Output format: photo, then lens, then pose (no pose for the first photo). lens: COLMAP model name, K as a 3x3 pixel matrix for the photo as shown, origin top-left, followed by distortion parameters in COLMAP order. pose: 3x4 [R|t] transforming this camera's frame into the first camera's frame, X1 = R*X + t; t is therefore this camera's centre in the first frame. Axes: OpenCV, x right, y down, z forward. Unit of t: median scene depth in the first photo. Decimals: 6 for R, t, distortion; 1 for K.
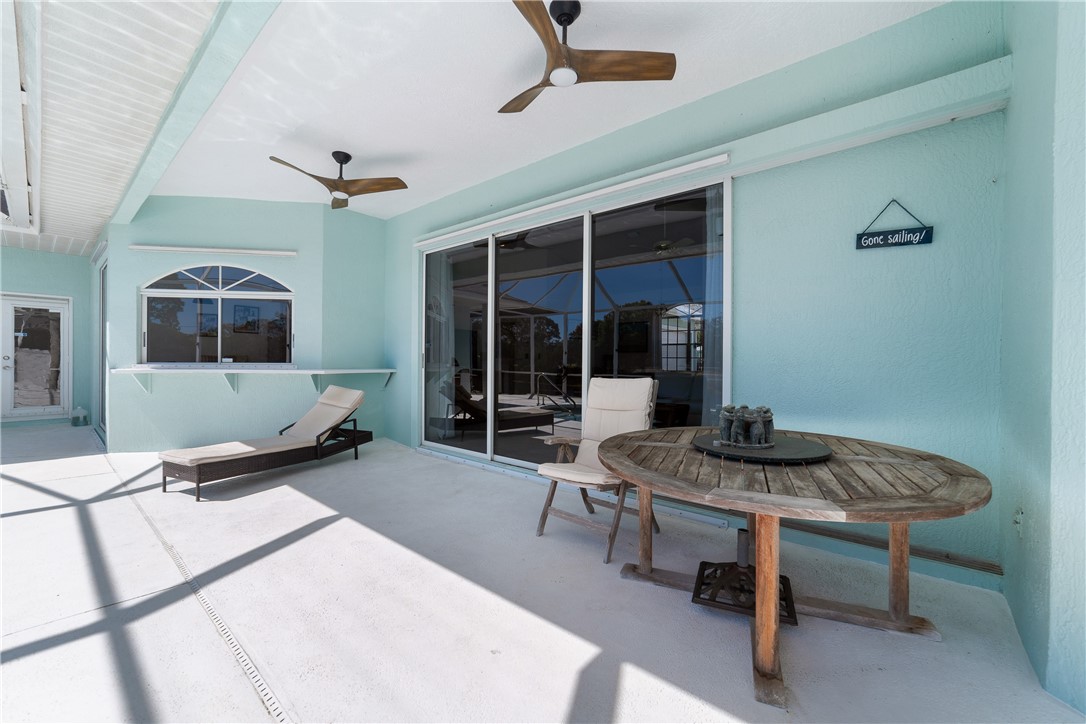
lens RADIAL K [[429.8, 0, 545.2], [0, 429.8, 360.9], [0, 0, 1]] dist [-0.008058, 0.003192]
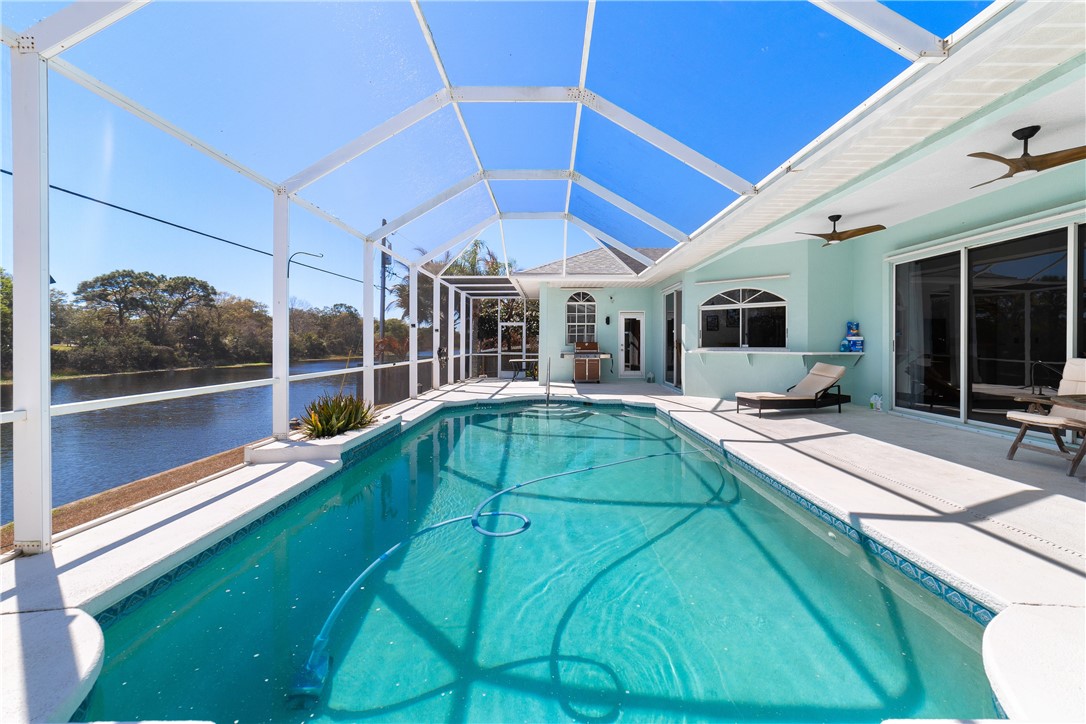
lens RADIAL K [[445.1, 0, 549.0], [0, 445.1, 343.4], [0, 0, 1]] dist [-0.001442, 0.000608]
pose [[0.646132, -0.005877, -0.763203, 0.075876], [0.001669, 0.999979, -0.006288, -0.001808], [0.763224, 0.002789, 0.646128, -0.698955]]
